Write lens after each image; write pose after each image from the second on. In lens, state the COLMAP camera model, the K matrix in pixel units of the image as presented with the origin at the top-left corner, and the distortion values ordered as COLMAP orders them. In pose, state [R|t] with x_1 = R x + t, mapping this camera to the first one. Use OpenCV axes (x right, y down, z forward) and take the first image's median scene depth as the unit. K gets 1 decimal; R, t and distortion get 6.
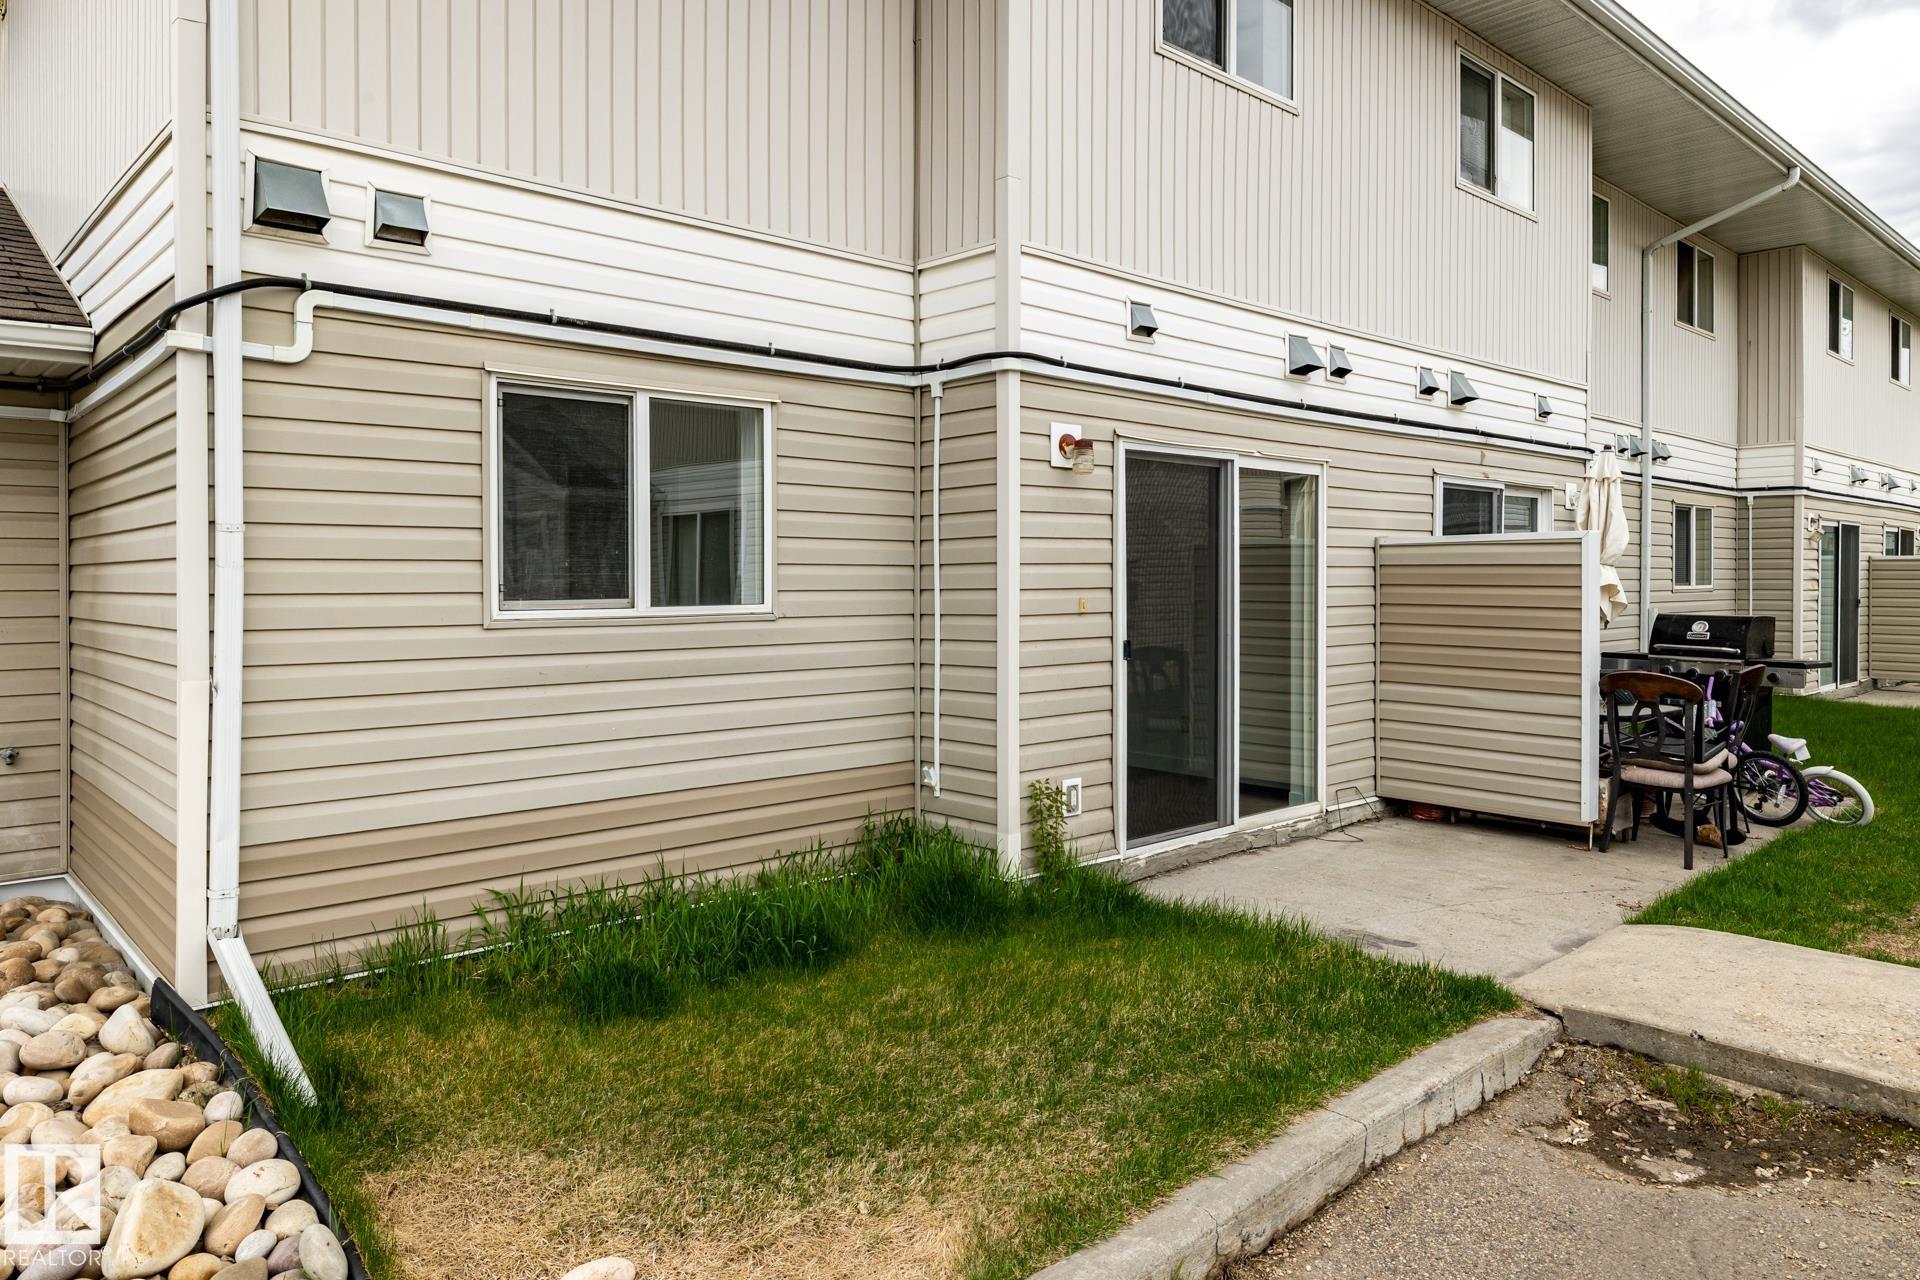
lens RADIAL K [[1276.5, 0, 1050.7], [0, 1276.5, 590.7], [0, 0, 1]] dist [-0.000624, 0.000299]
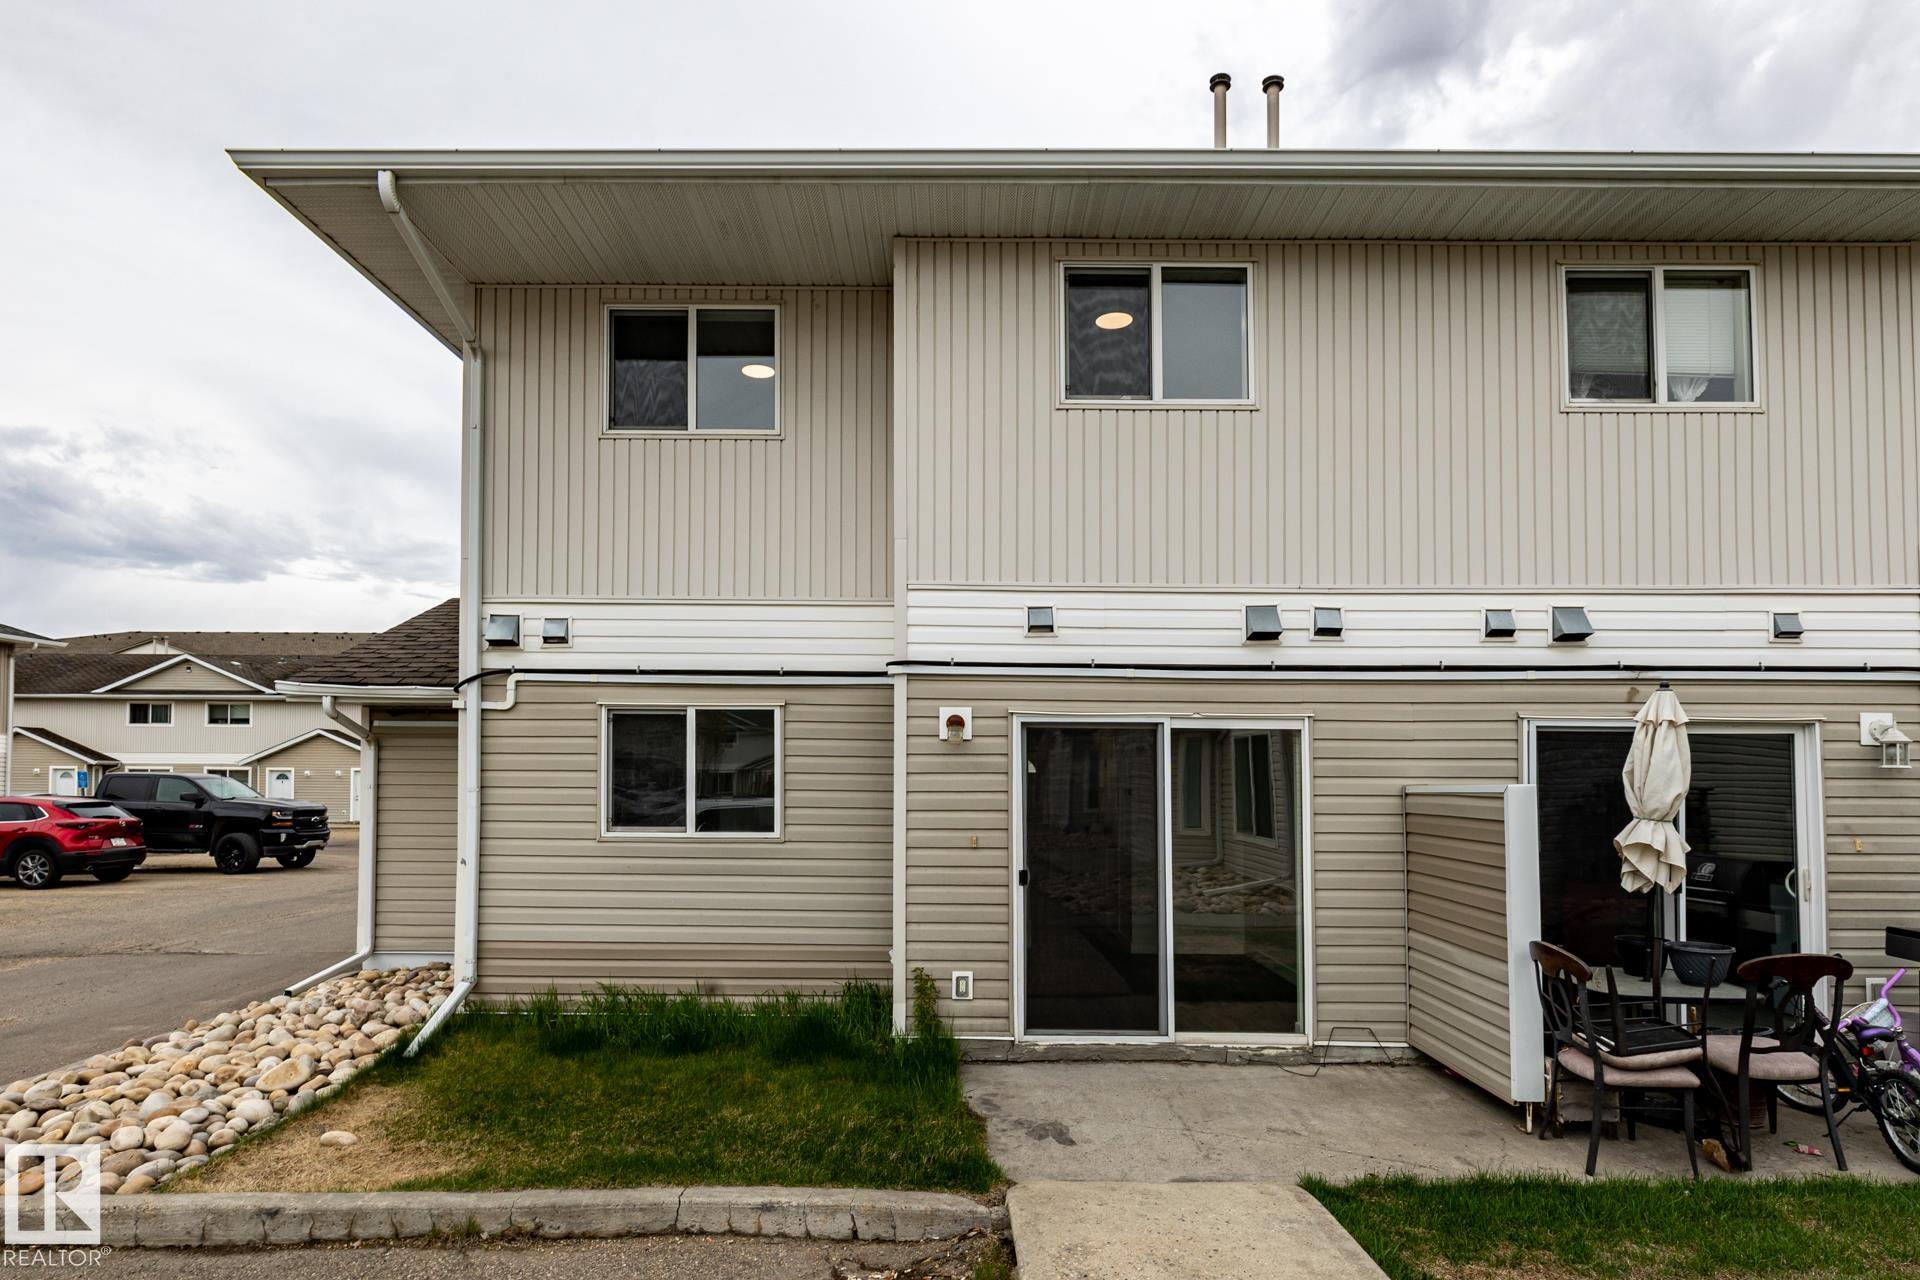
lens RADIAL K [[1080.4, 0, 925.9], [0, 1080.4, 763.5], [0, 0, 1]] dist [-0.001388, 0.000644]
pose [[0.712005, -0.006057, -0.702148, 0.851110], [-0.018240, 0.999466, -0.027118, -0.042205], [0.701937, 0.032116, 0.711514, 0.176910]]
